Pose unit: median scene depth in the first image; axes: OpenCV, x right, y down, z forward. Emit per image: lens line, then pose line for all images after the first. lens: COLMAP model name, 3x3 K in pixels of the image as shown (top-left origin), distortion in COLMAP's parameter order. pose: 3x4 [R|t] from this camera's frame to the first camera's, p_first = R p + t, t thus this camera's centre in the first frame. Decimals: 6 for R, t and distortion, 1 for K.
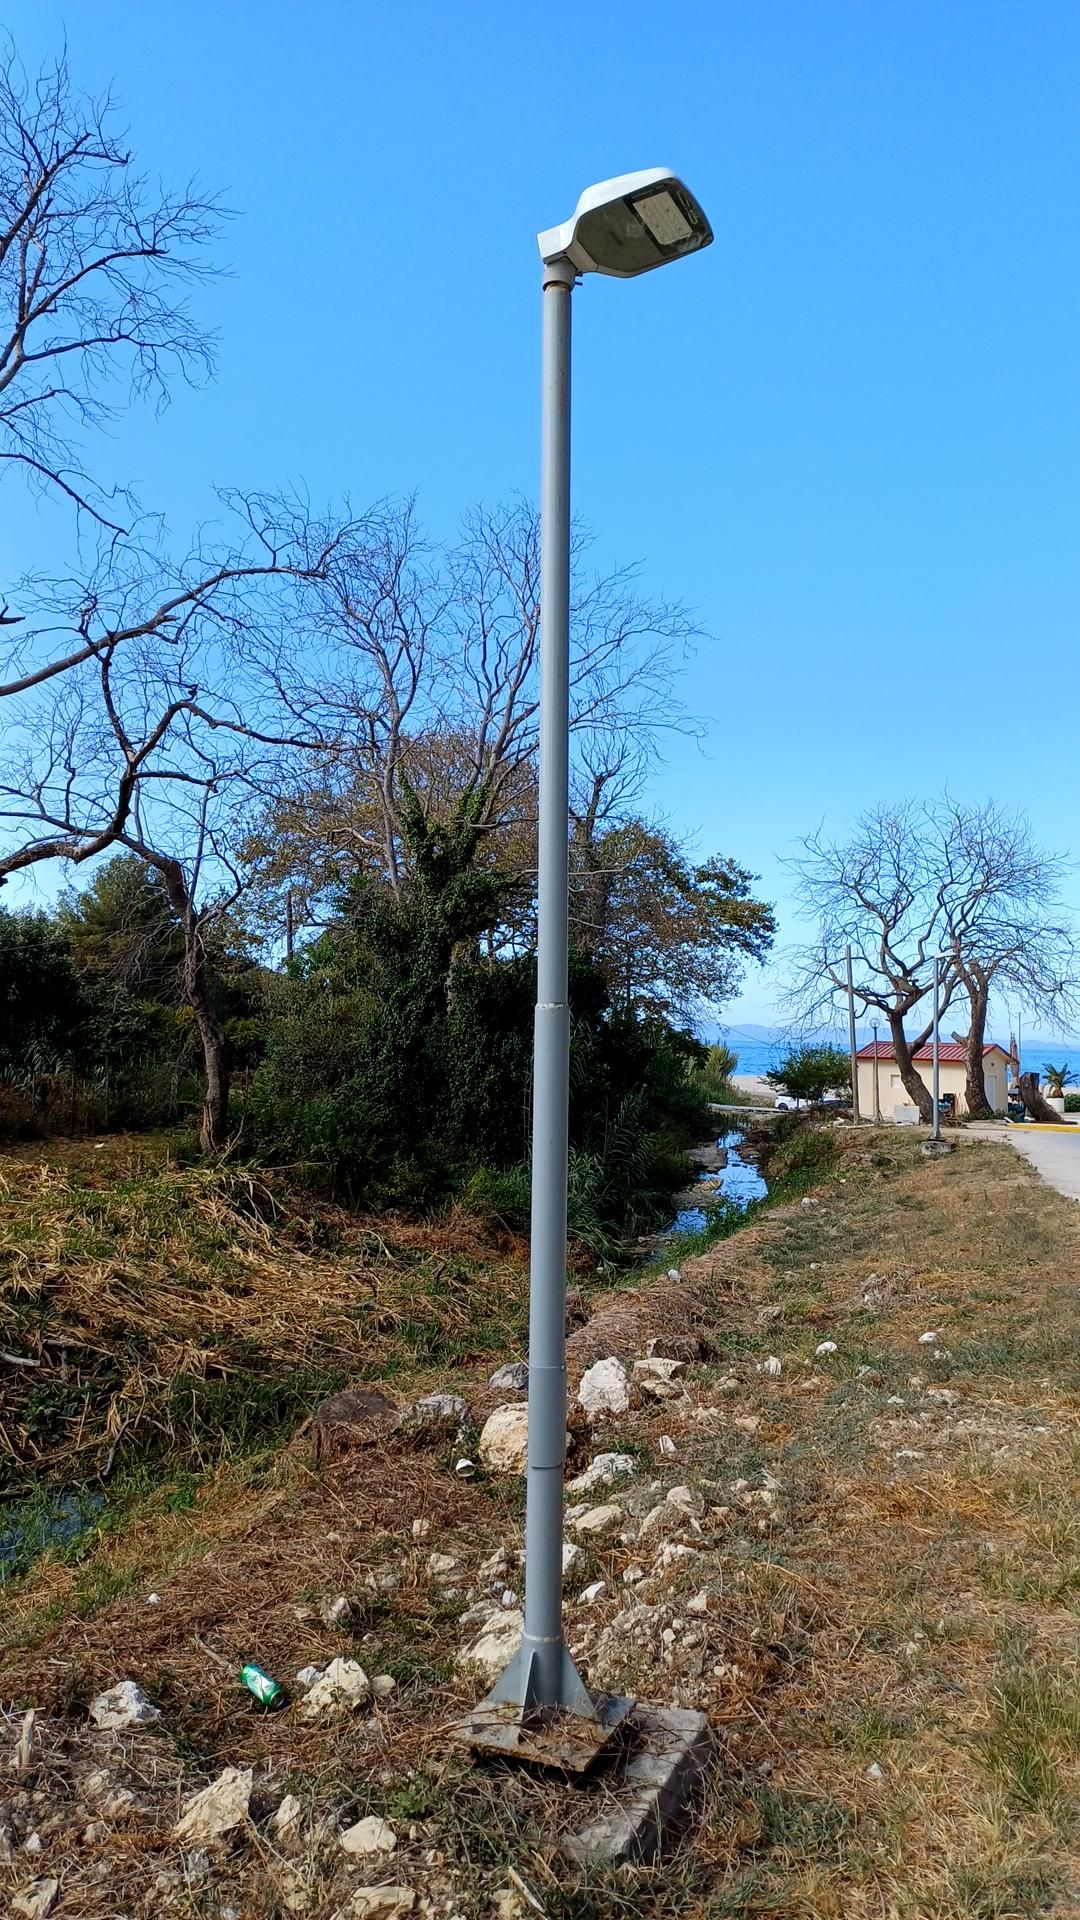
lens RADIAL K [[1359.1, 0, 540.0], [0, 1359.1, 960.0], [0, 0, 1]] dist [0.001715, -0.000068]
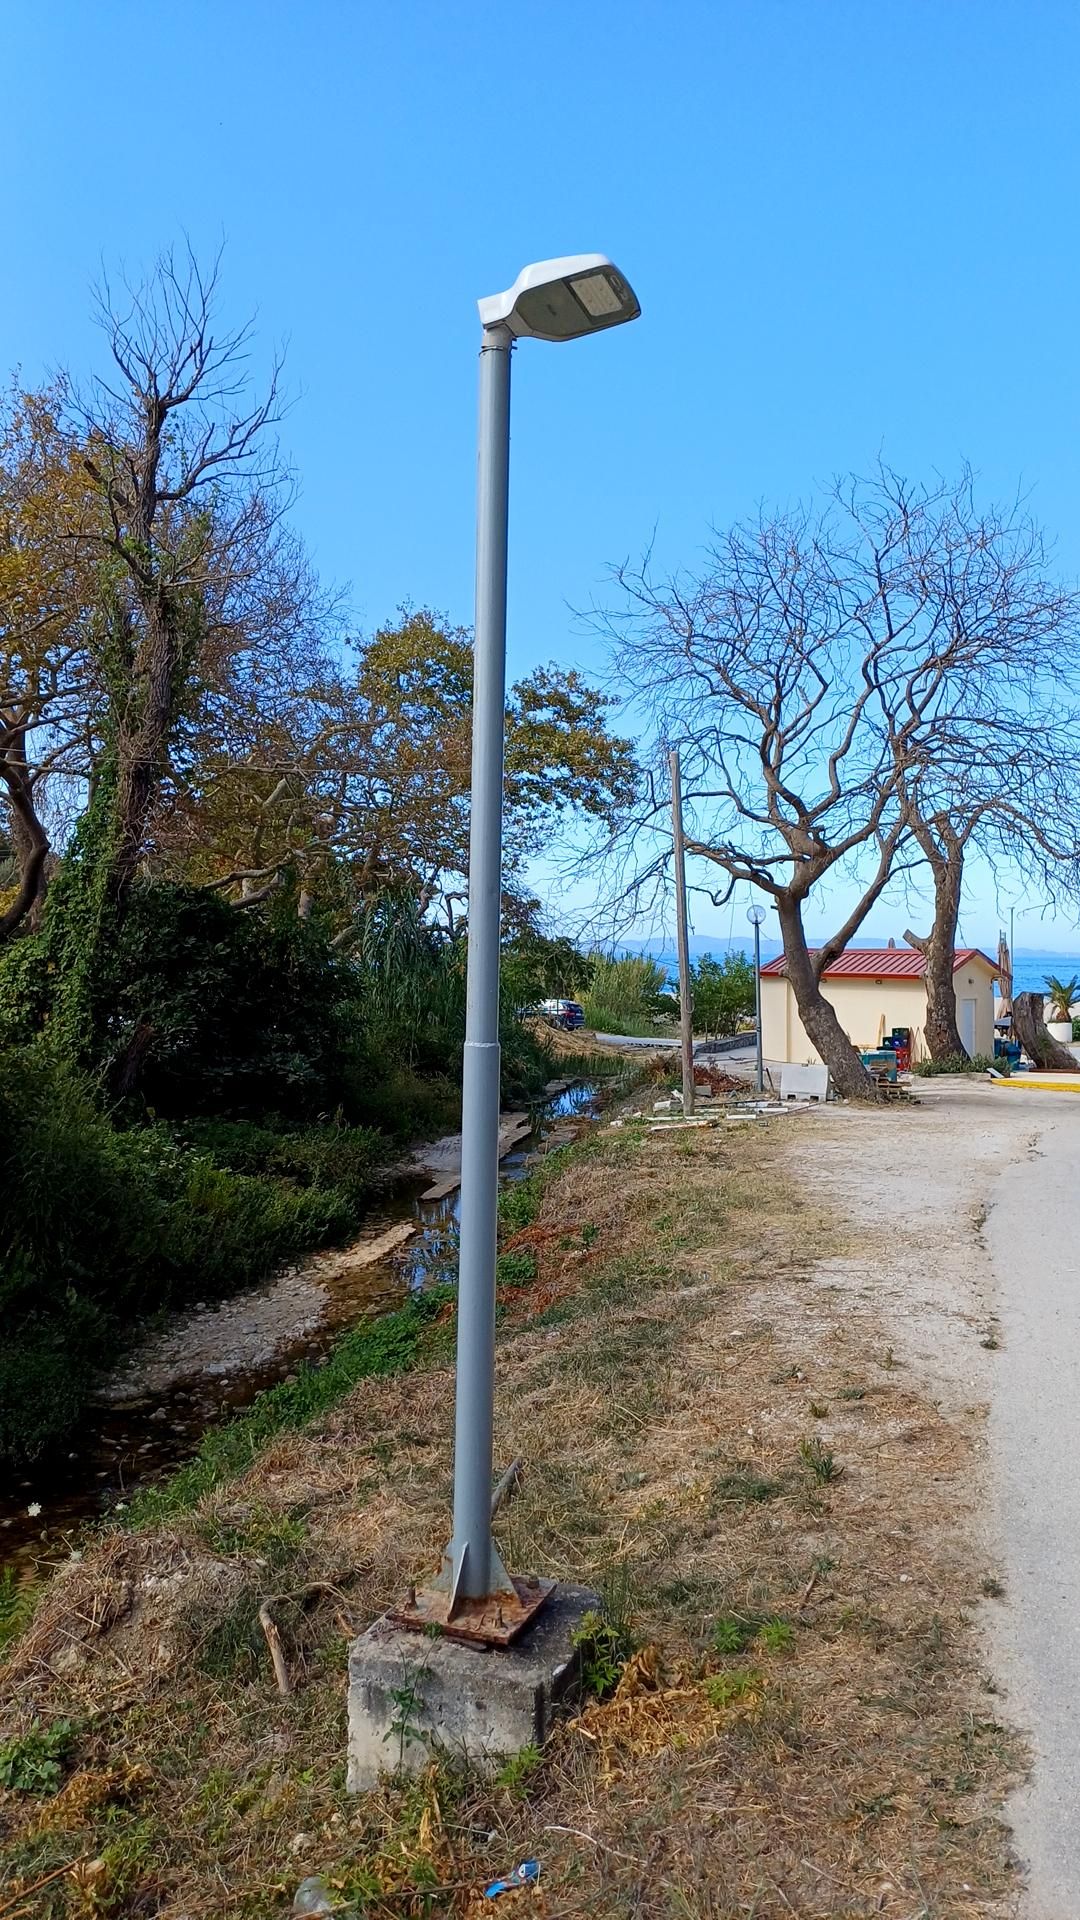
lens RADIAL K [[1316.0, 0, 540.0], [0, 1316.0, 960.0], [0, 0, 1]] dist [0.026347, 0.000071]
pose [[0.999896, -0.014420, -0.000055, 0.159620], [0.014393, 0.997809, 0.064570, 0.029349], [-0.000877, -0.064564, 0.997913, 0.466558]]
